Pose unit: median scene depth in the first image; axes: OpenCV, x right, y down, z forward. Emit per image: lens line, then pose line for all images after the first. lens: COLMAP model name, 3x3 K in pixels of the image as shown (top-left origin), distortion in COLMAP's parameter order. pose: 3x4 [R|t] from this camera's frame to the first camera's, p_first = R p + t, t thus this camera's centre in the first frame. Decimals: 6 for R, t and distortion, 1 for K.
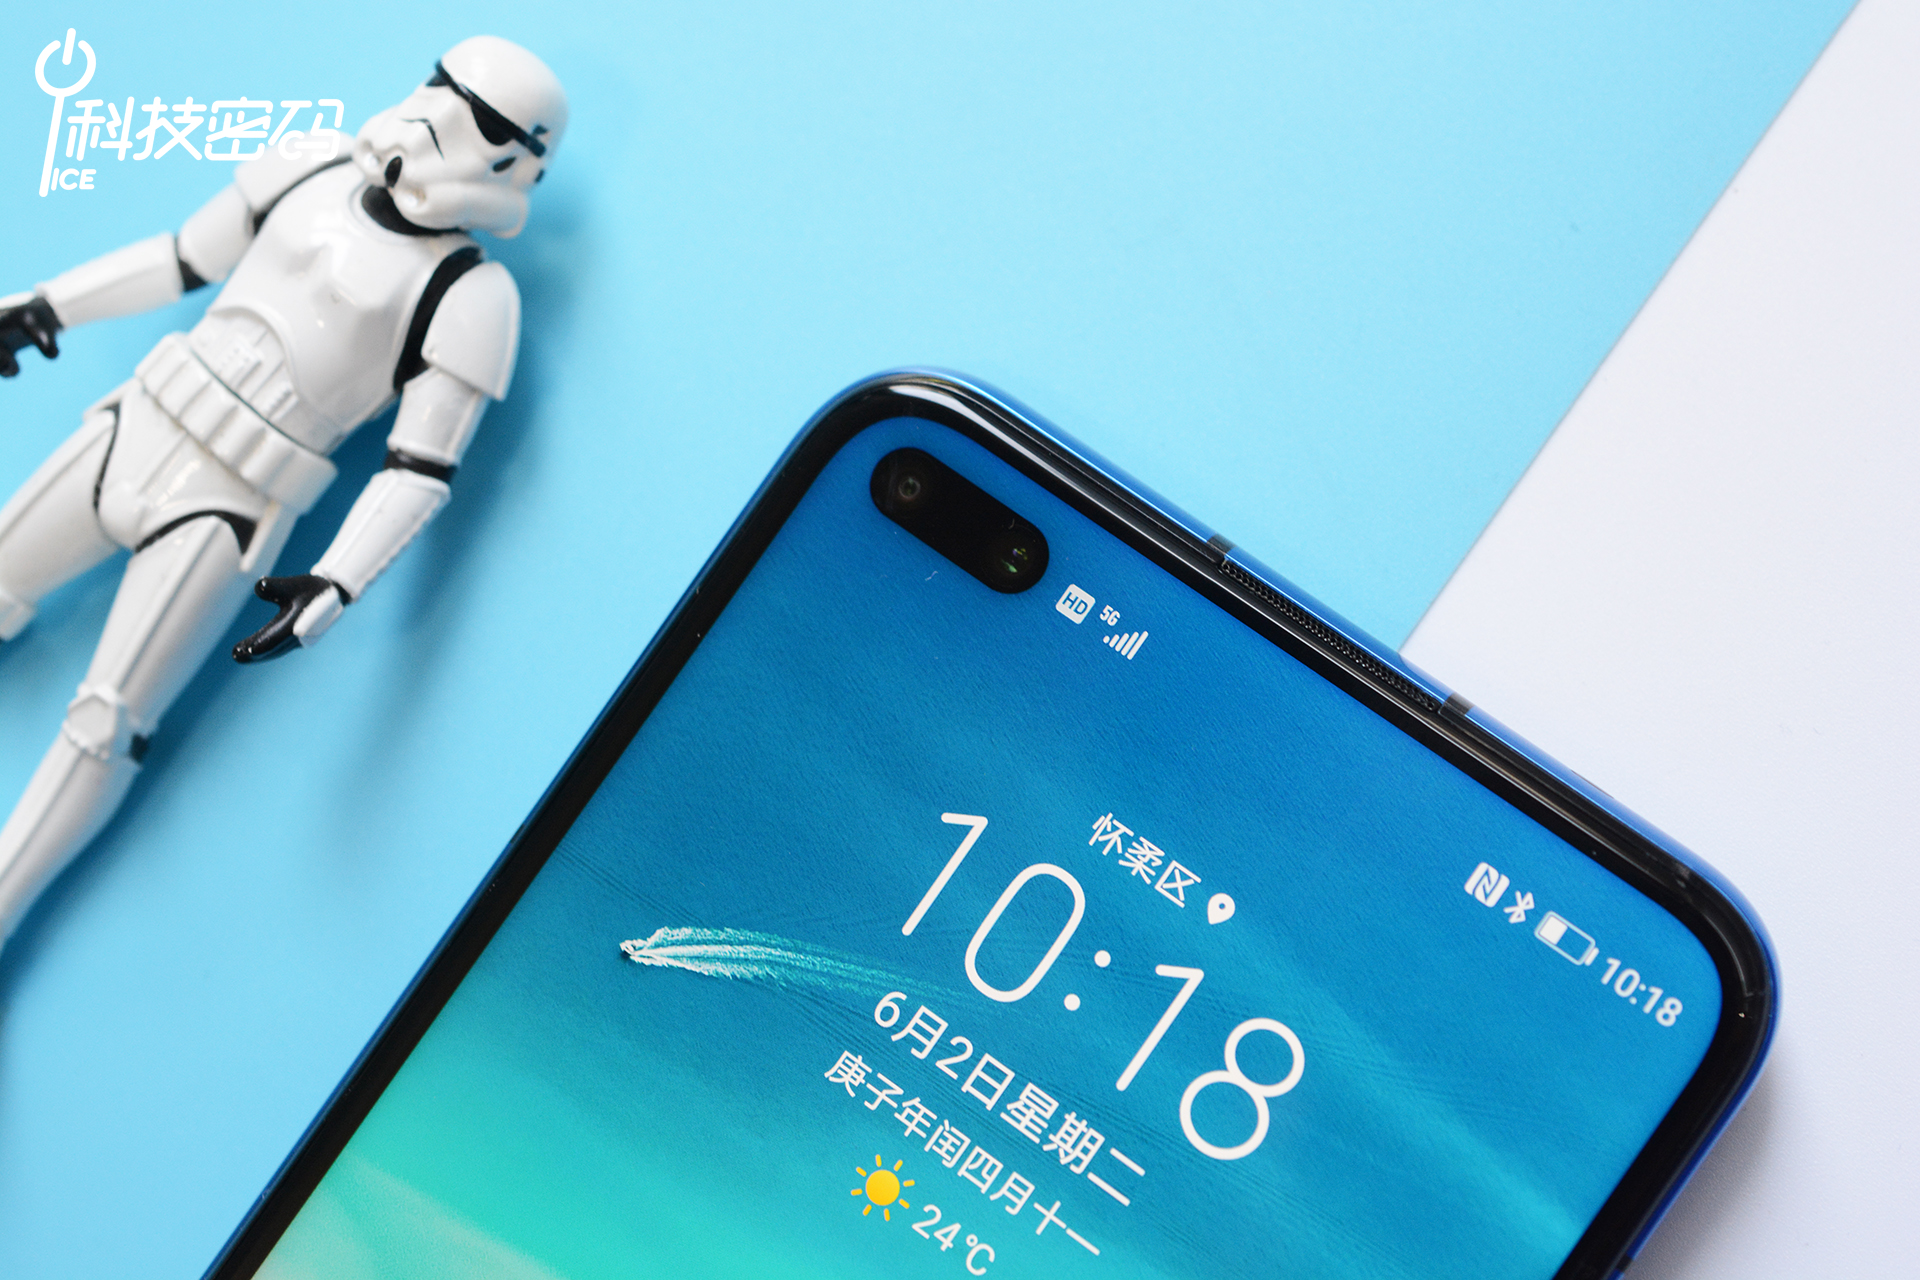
lens RADIAL K [[3453.3, 0, 960.0], [0, 3453.3, 640.0], [0, 0, 1]] dist [0.023413, 0.067981]
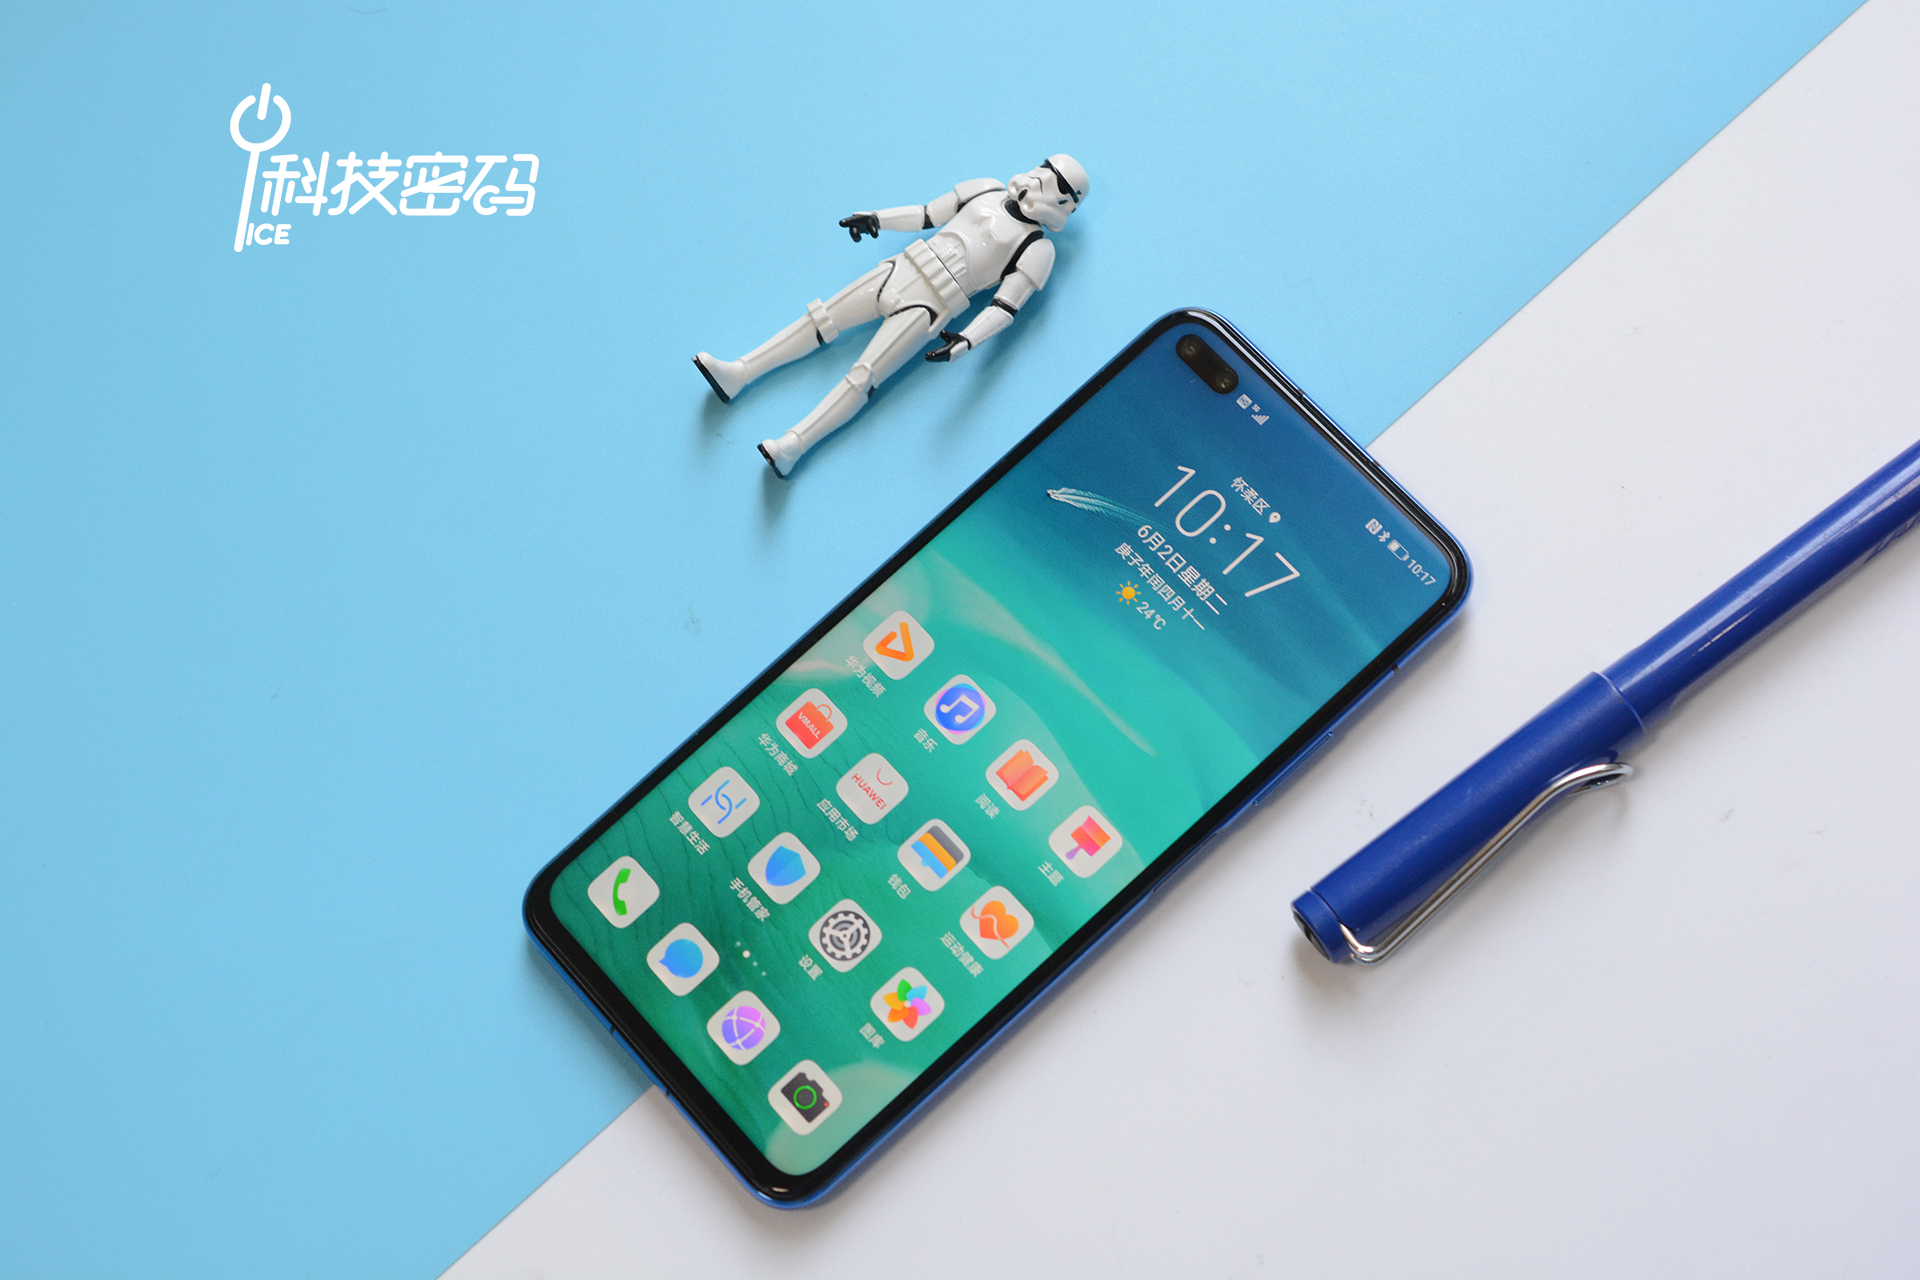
lens RADIAL K [[3453.3, 0, 960.0], [0, 3453.3, 640.0], [0, 0, 1]] dist [0.023413, 0.067981]
pose [[0.976021, 0.215877, -0.027937, -0.064131], [-0.217672, 0.968806, -0.118463, 0.514631], [0.001493, 0.121703, 0.992565, -1.566966]]
